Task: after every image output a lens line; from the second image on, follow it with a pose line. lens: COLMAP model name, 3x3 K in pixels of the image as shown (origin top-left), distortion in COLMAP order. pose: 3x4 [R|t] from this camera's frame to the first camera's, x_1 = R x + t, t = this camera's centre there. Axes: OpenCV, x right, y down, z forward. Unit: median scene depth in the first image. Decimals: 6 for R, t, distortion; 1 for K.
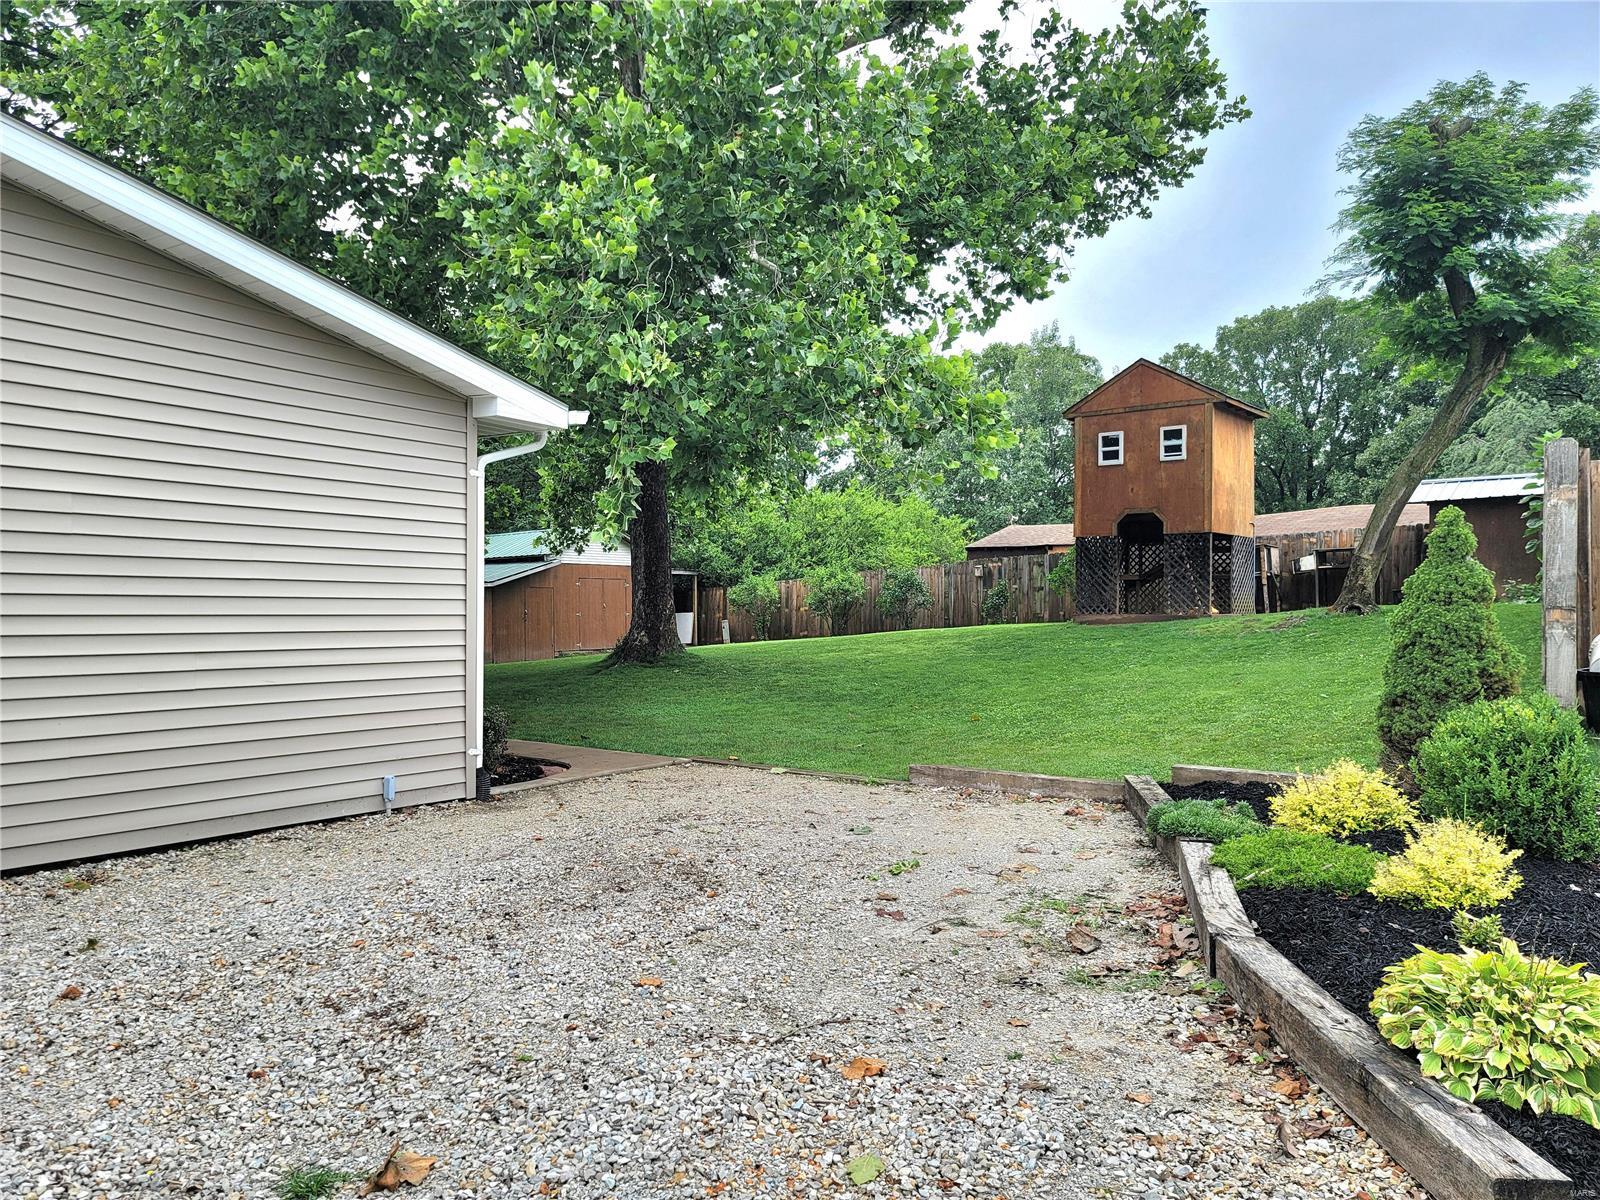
lens RADIAL K [[1222.6, 0, 800.0], [0, 1222.6, 600.0], [0, 0, 1]] dist [0.082598, -0.118286]
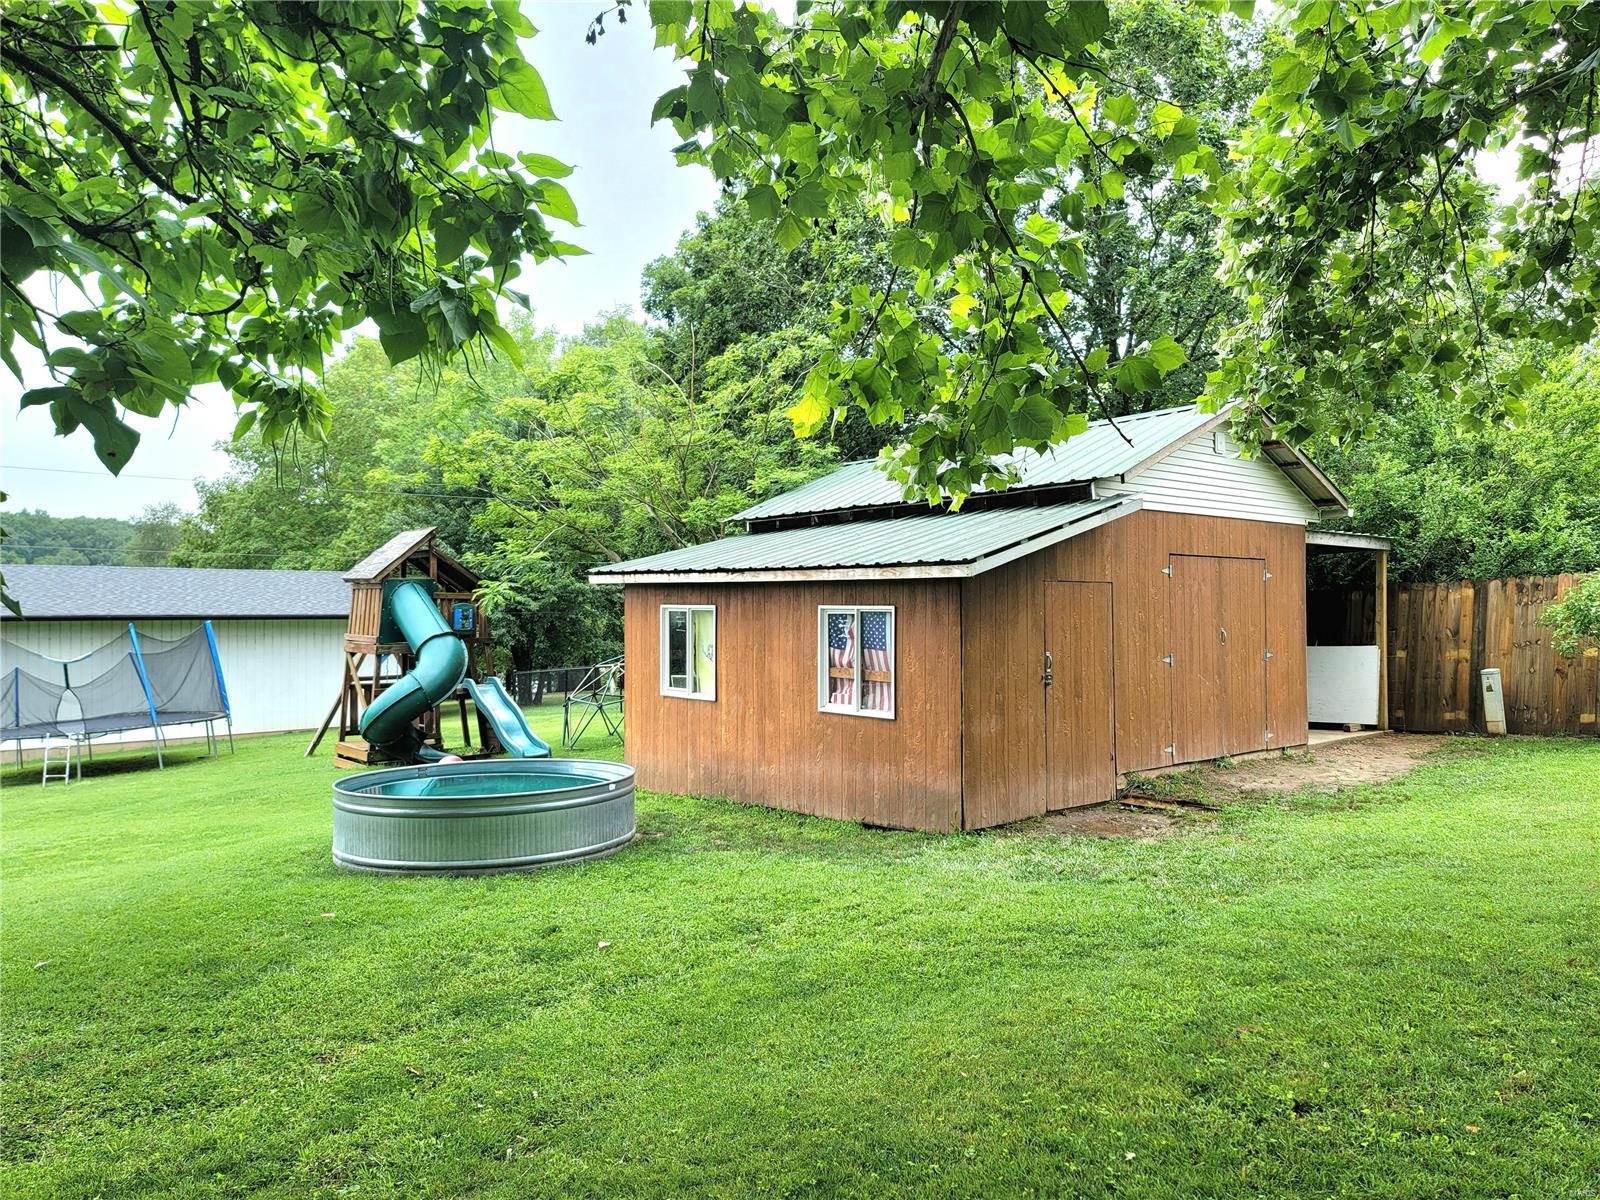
lens RADIAL K [[1222.6, 0, 800.0], [0, 1222.6, 600.0], [0, 0, 1]] dist [0.082598, -0.118286]
pose [[0.979358, 0.001361, -0.202129, -0.227439], [-0.001115, 0.999998, 0.001329, -0.005952], [0.202131, -0.001077, 0.979358, 0.689968]]
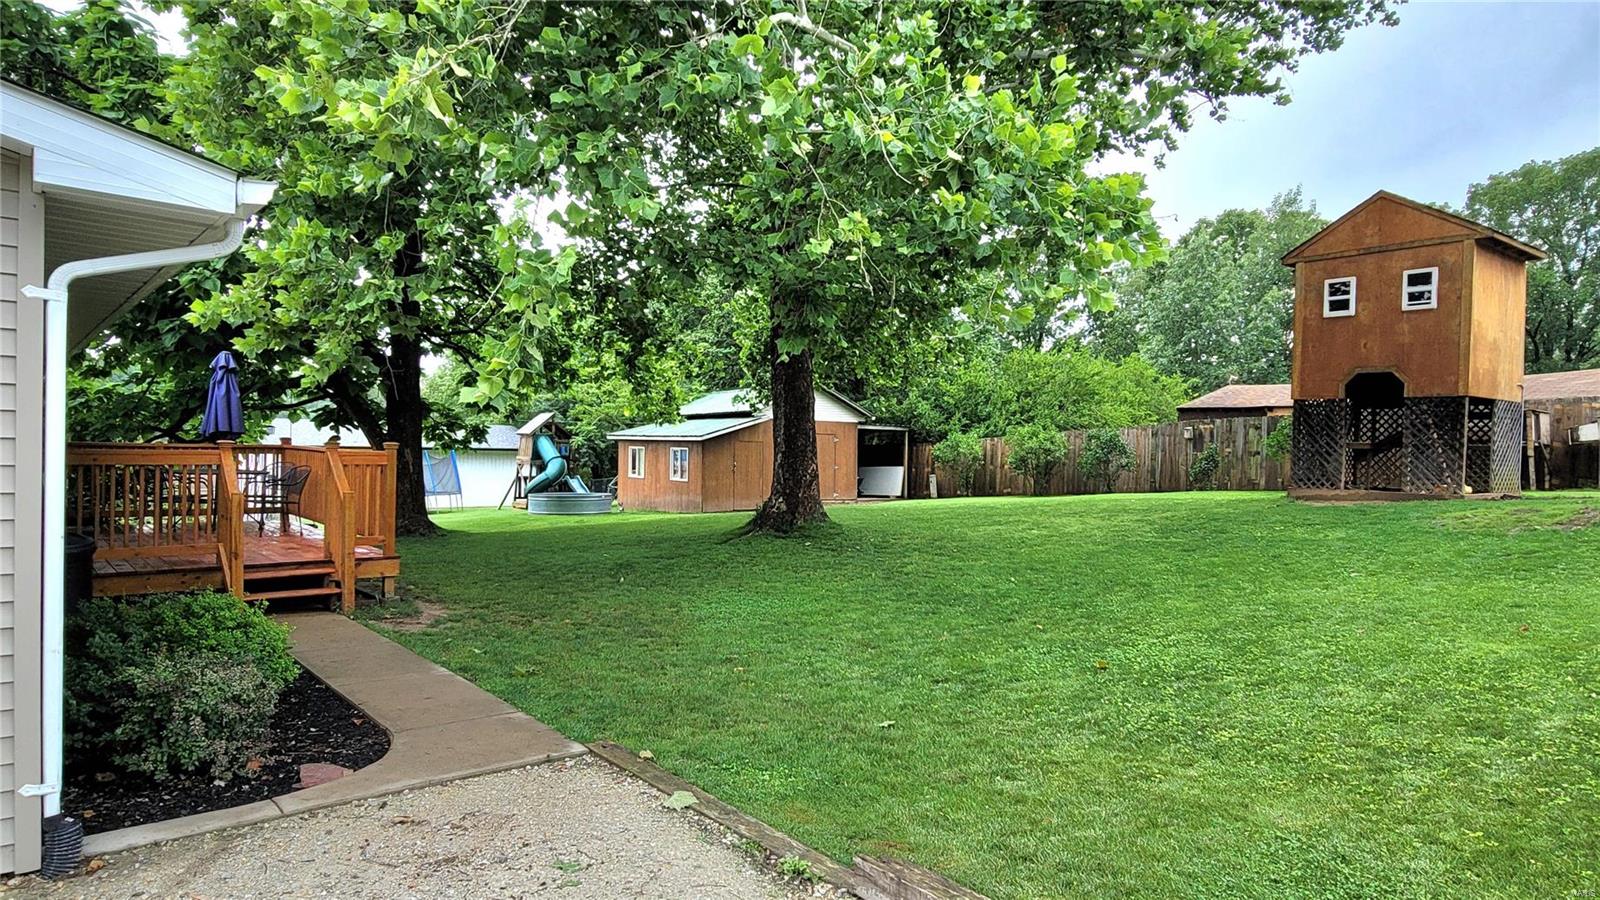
lens RADIAL K [[1008.9, 0, 805.6], [0, 1008.9, 467.6], [0, 0, 1]] dist [-0.002834, 0.000828]
pose [[0.970039, 0.024448, -0.241716, 0.048285], [-0.018948, 0.999507, 0.025054, -0.011004], [0.242210, -0.019723, 0.970023, 0.168717]]
